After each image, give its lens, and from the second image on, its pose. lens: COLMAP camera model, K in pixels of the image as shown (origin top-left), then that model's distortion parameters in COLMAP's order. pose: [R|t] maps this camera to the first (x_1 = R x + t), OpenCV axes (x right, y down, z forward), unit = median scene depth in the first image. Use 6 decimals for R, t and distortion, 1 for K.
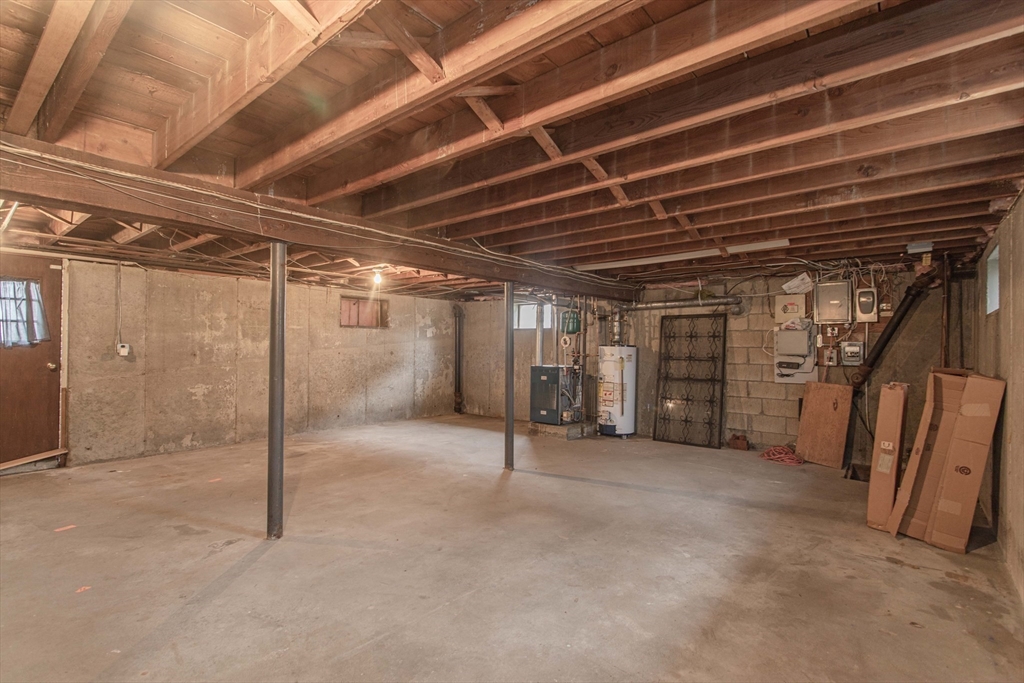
lens RADIAL K [[487.2, 0, 513.9], [0, 487.2, 341.5], [0, 0, 1]] dist [-0.001805, -0.000217]
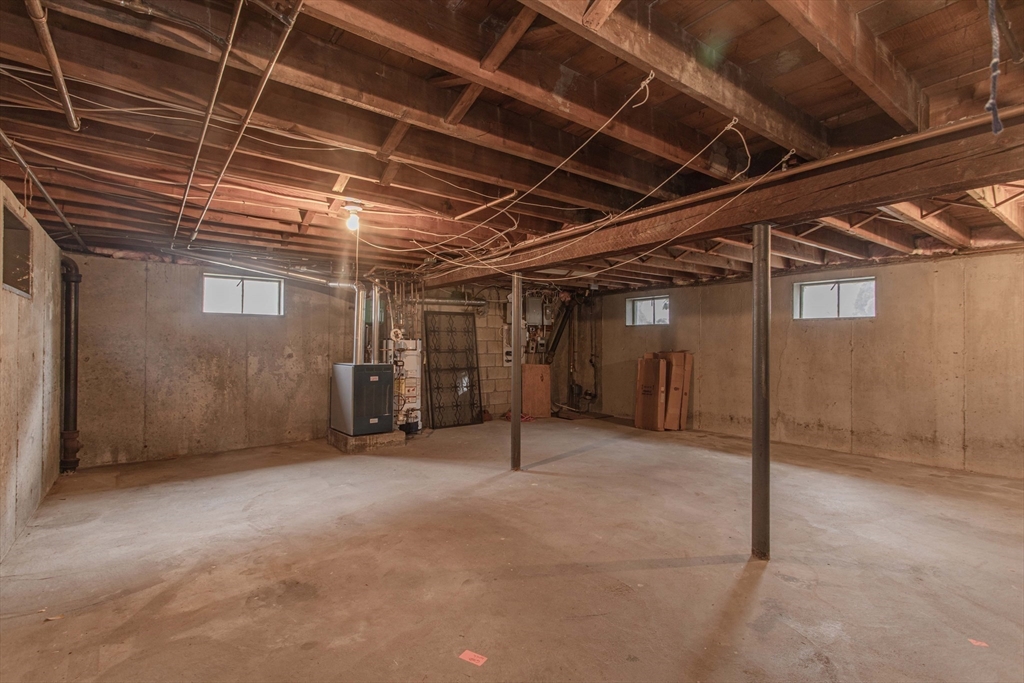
lens RADIAL K [[487.2, 0, 513.9], [0, 487.2, 341.5], [0, 0, 1]] dist [-0.001805, -0.000217]
pose [[0.212575, -0.003508, 0.977138, -0.855039], [-0.011814, 0.999911, 0.006159, 0.005616], [-0.977073, -0.012853, 0.212515, 0.739082]]
